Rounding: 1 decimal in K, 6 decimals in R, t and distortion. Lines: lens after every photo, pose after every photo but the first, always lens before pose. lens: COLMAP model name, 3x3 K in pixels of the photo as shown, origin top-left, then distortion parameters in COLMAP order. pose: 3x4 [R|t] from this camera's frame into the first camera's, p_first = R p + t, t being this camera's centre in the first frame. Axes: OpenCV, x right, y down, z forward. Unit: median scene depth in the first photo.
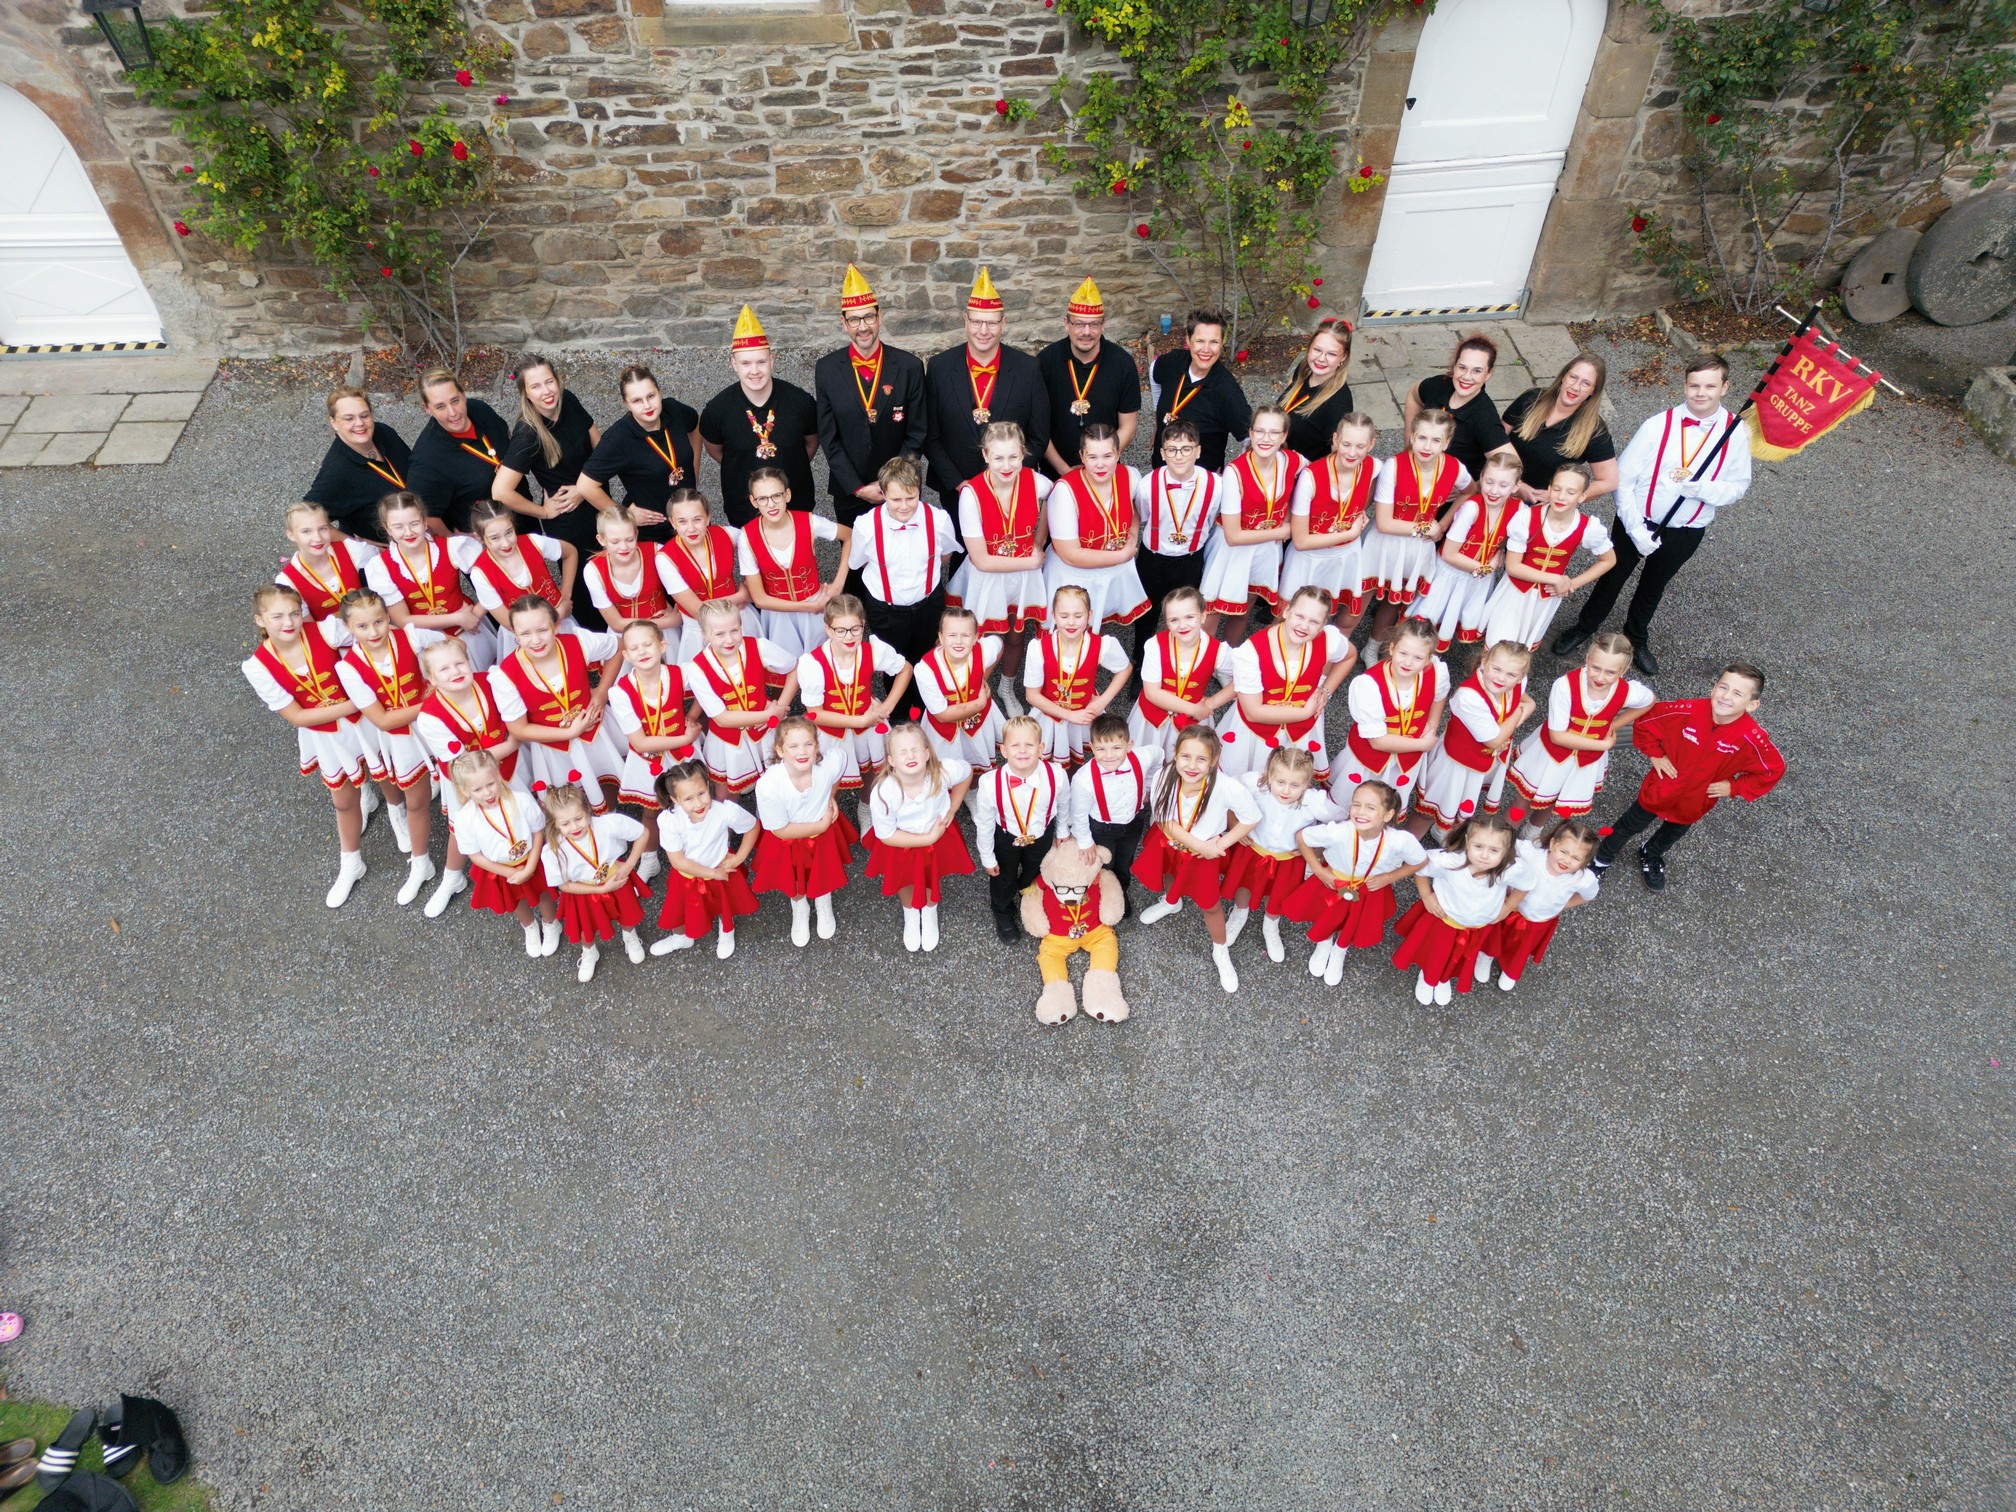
lens RADIAL K [[1421.9, 0, 1001.0], [0, 1421.9, 754.4], [0, 0, 1]] dist [0.065349, -0.048578]
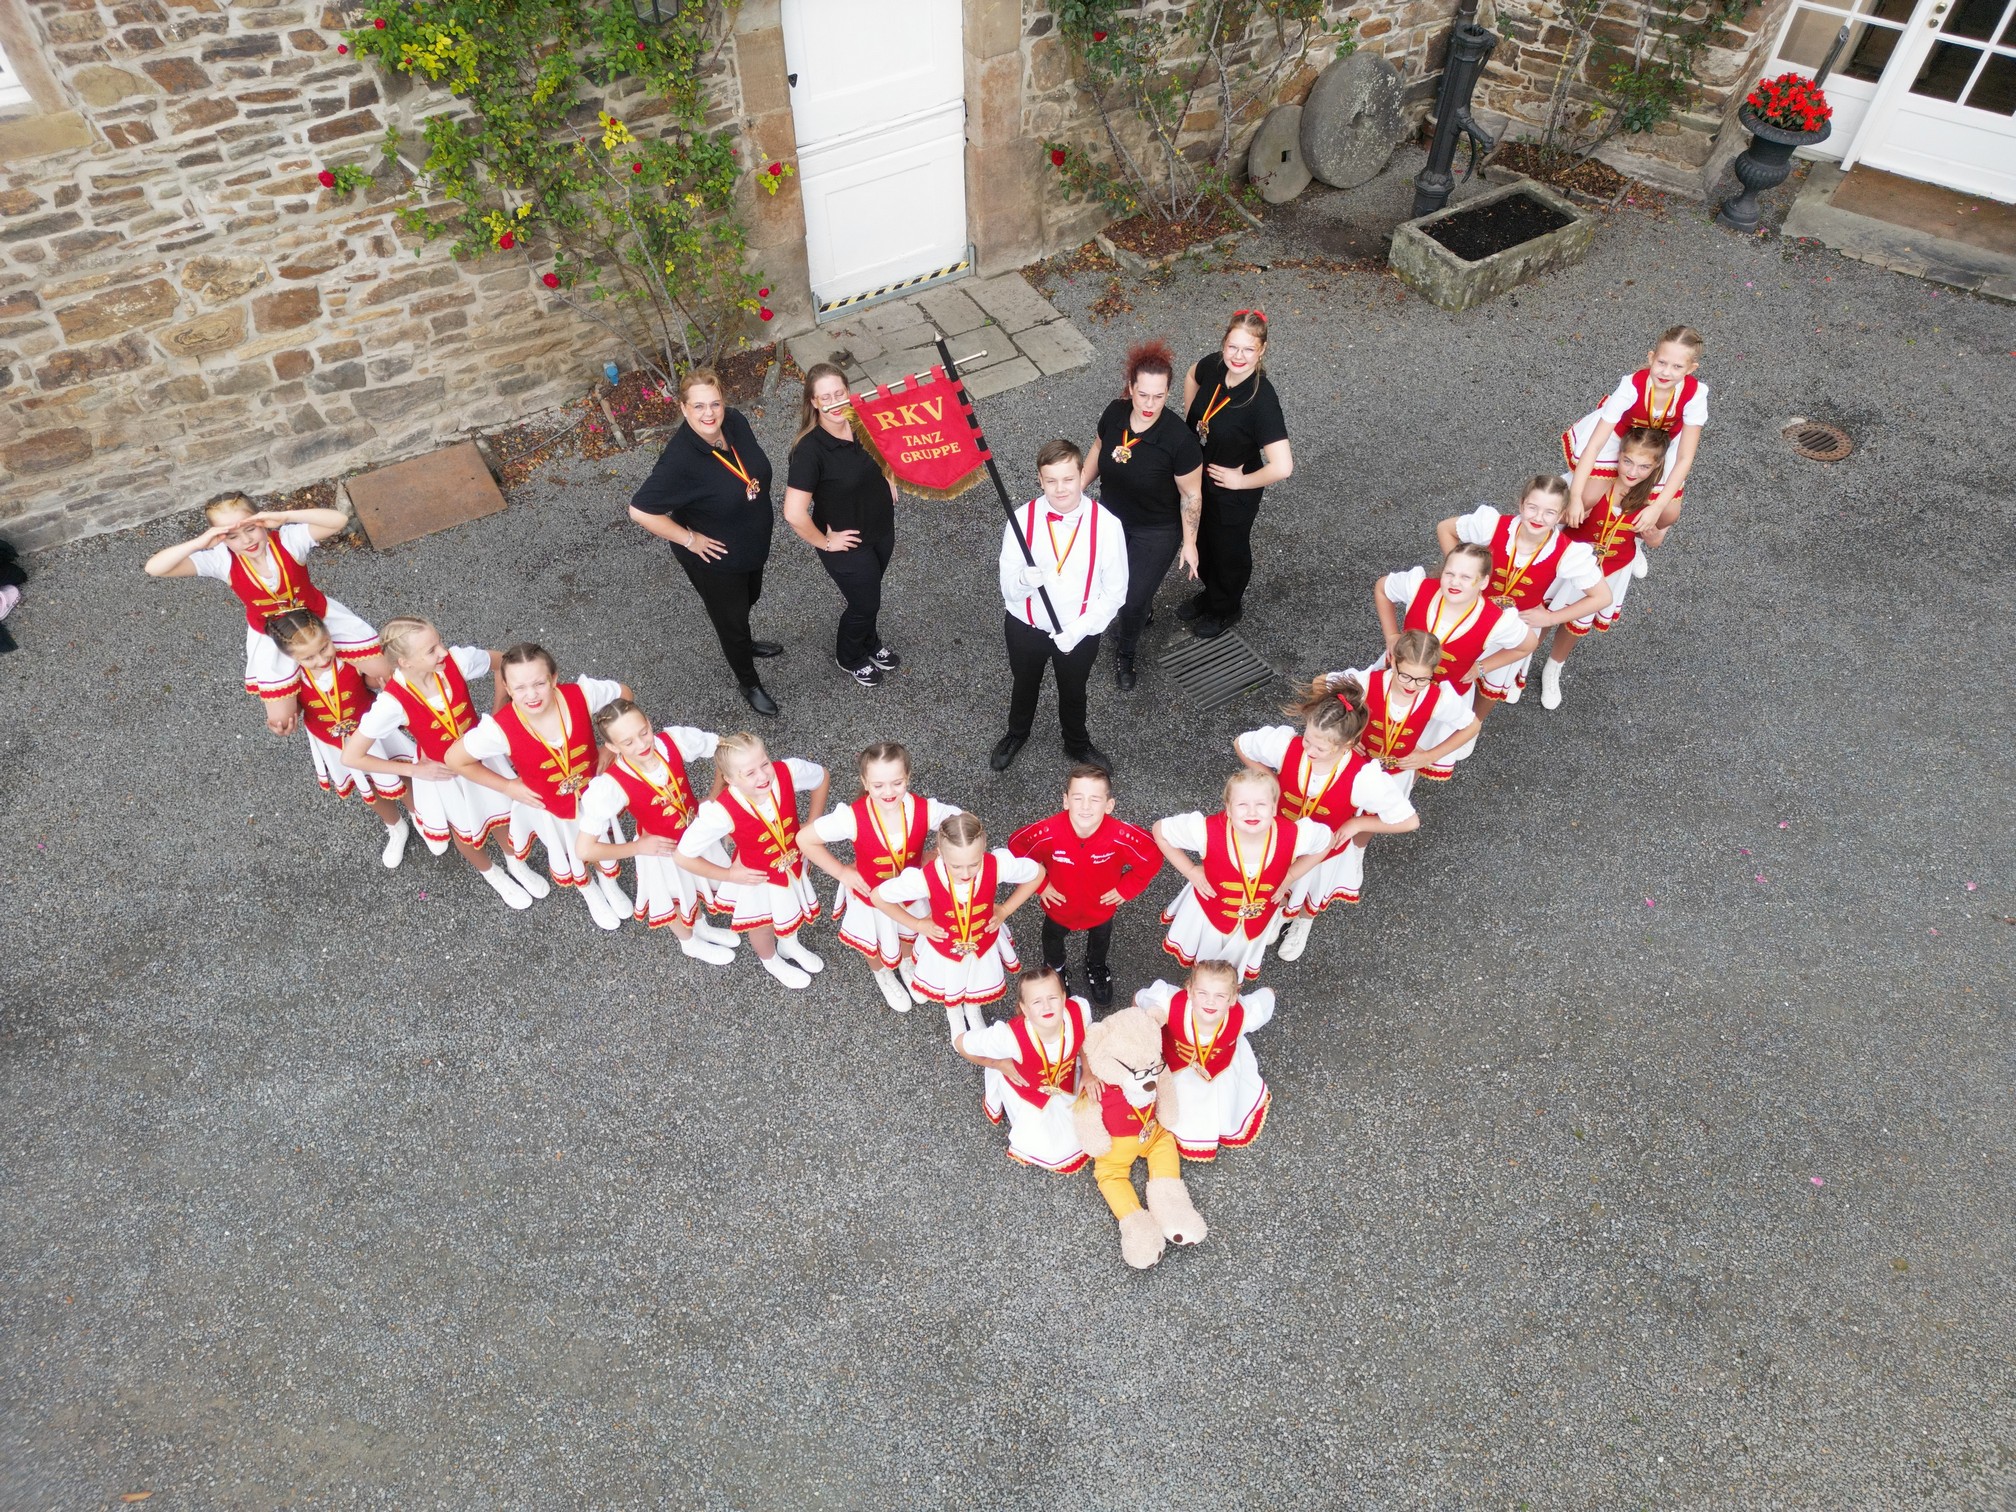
lens RADIAL K [[1421.9, 0, 1001.0], [0, 1421.9, 754.4], [0, 0, 1]] dist [0.065349, -0.048578]
pose [[0.903364, -0.328520, 0.275695, 0.011991], [0.320023, 0.944306, 0.076629, -0.077437], [-0.285515, 0.019004, 0.958186, 0.100180]]
